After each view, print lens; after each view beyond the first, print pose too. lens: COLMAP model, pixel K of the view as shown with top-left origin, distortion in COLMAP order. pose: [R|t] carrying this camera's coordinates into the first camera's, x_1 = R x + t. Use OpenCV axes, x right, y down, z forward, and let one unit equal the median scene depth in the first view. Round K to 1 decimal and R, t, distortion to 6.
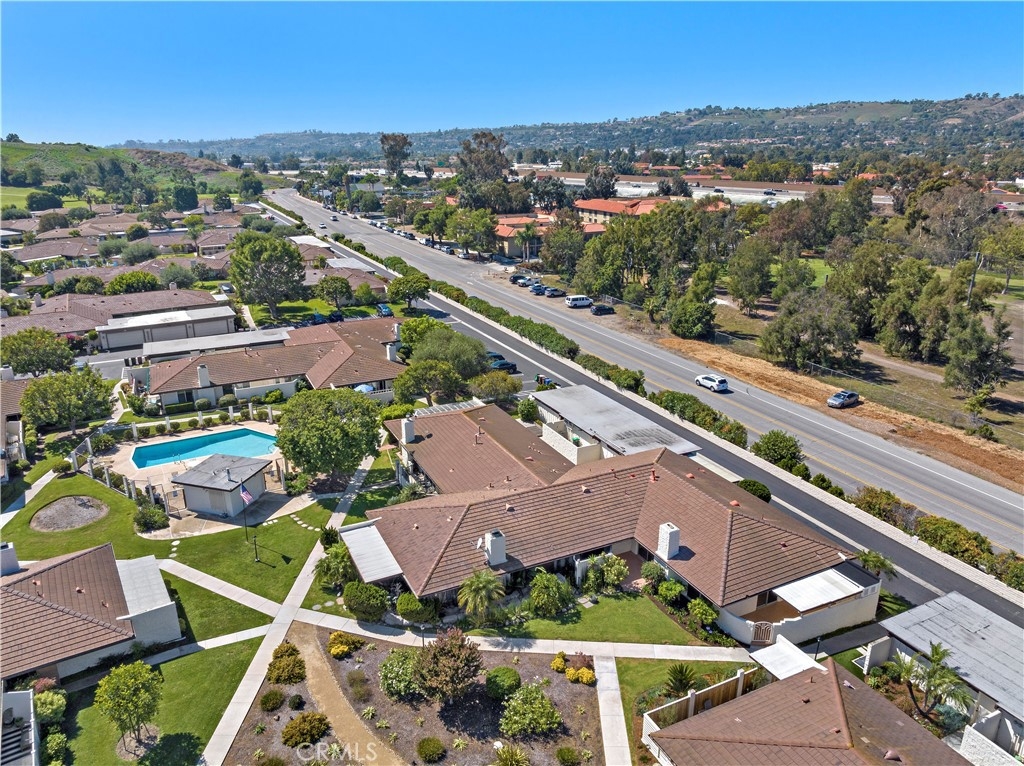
lens RADIAL K [[722.2, 0, 511.3], [0, 722.2, 385.1], [0, 0, 1]] dist [-0.050436, 0.019696]
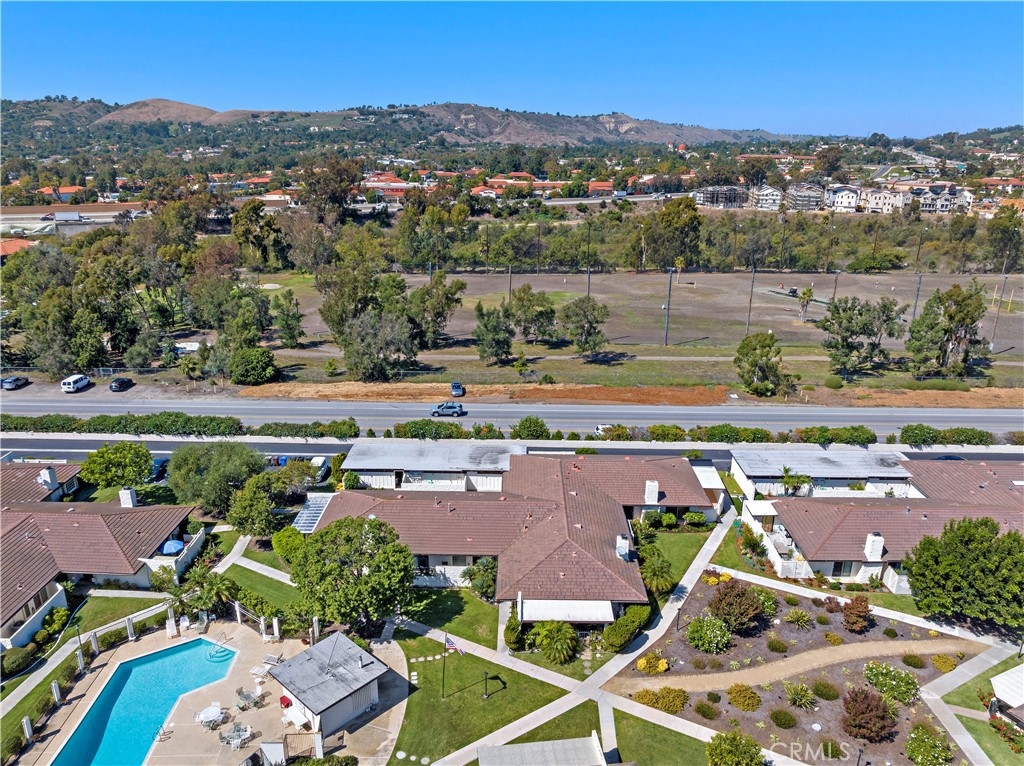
lens RADIAL K [[722.2, 0, 514.9], [0, 722.2, 385.6], [0, 0, 1]] dist [-0.050436, 0.019696]
pose [[0.444632, -0.277069, 0.851783, -0.690615], [0.276358, 0.946996, 0.163781, -0.195273], [-0.852014, 0.162575, 0.497635, 0.284304]]
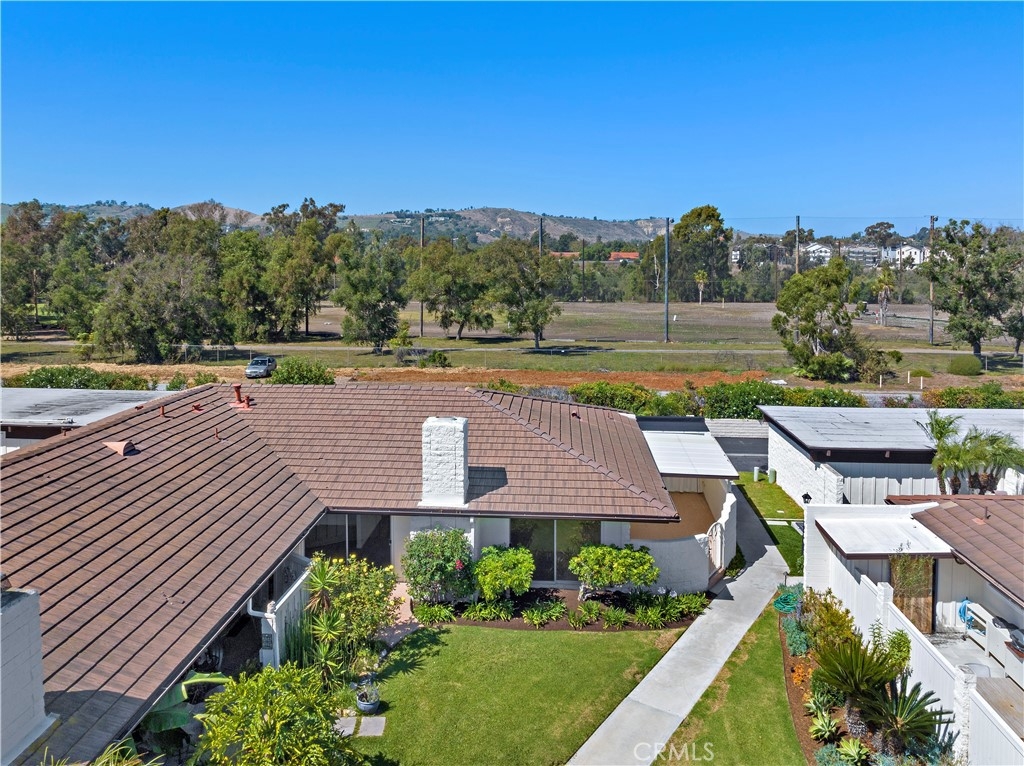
lens RADIAL K [[754.4, 0, 510.9], [0, 754.4, 277.8], [0, 0, 1]] dist [-0.040417, 0.000513]
pose [[0.496103, -0.025033, 0.867903, -0.072935], [0.275187, 0.952585, -0.129824, 0.113513], [-0.823501, 0.303242, 0.479469, 0.456987]]
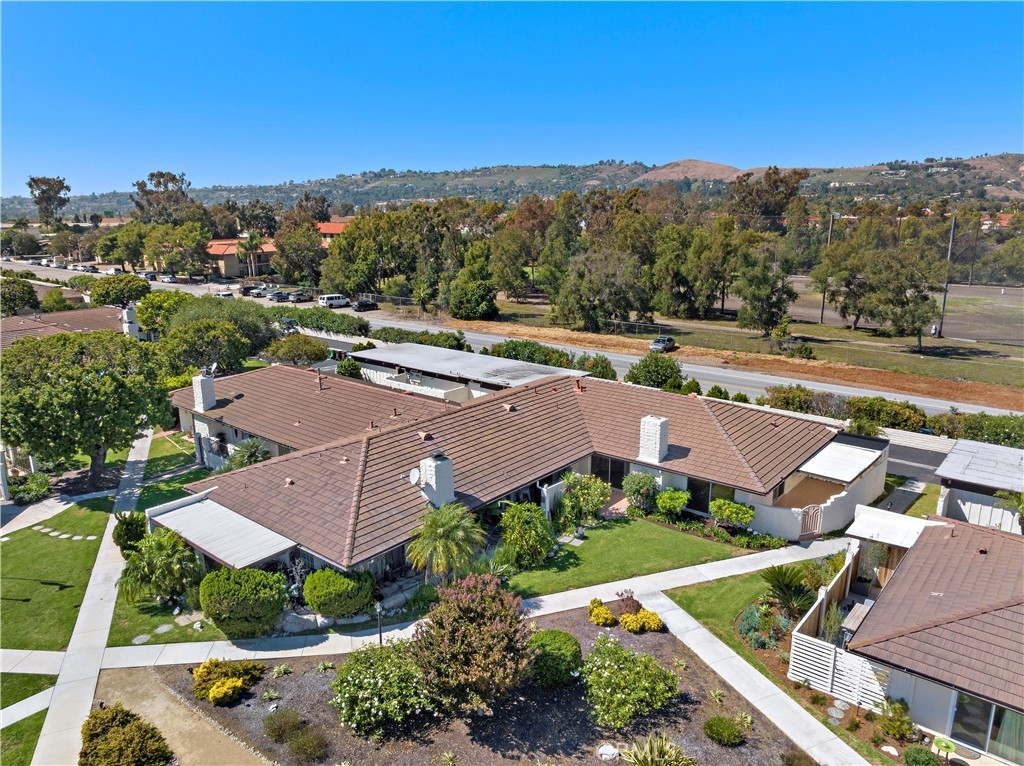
lens RADIAL K [[722.2, 0, 511.6], [0, 722.2, 383.3], [0, 0, 1]] dist [-0.050436, 0.019696]
pose [[0.910374, -0.099984, 0.401526, -0.128082], [0.134253, 0.989245, -0.058060, 0.112768], [-0.391402, 0.106762, 0.914005, 0.228094]]
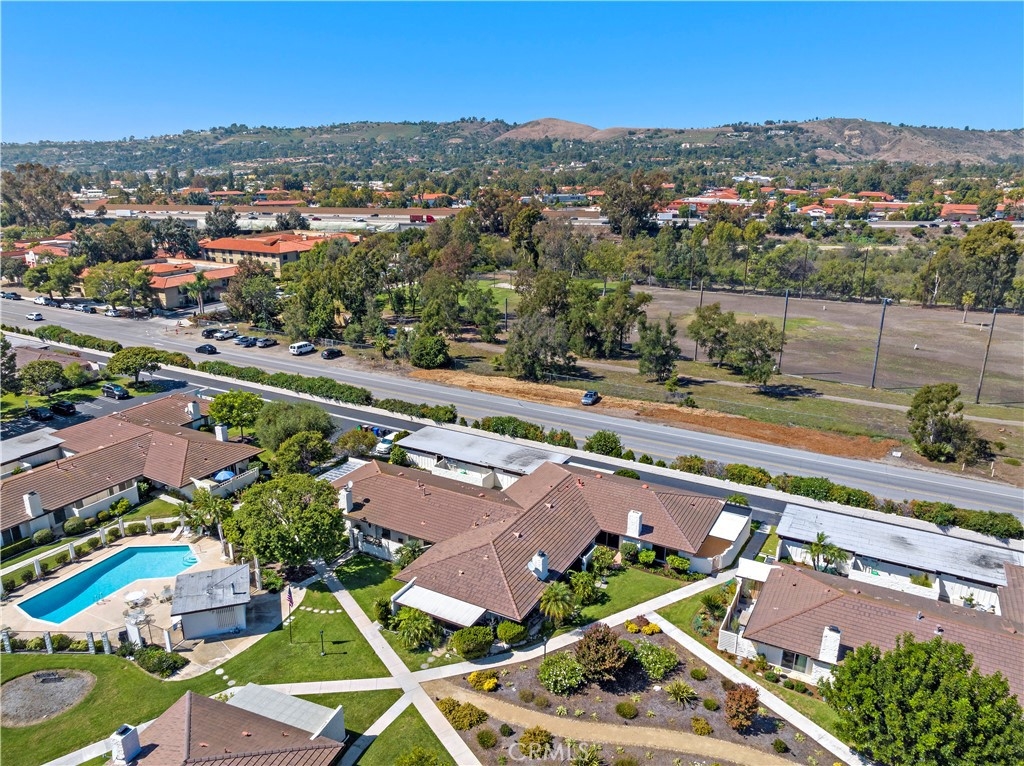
lens RADIAL K [[722.2, 0, 514.3], [0, 722.2, 381.5], [0, 0, 1]] dist [-0.050436, 0.019696]
pose [[0.815603, -0.164849, 0.554632, -0.425640], [0.179111, 0.983404, 0.028902, -0.081857], [-0.550192, 0.075768, 0.831594, -0.026465]]
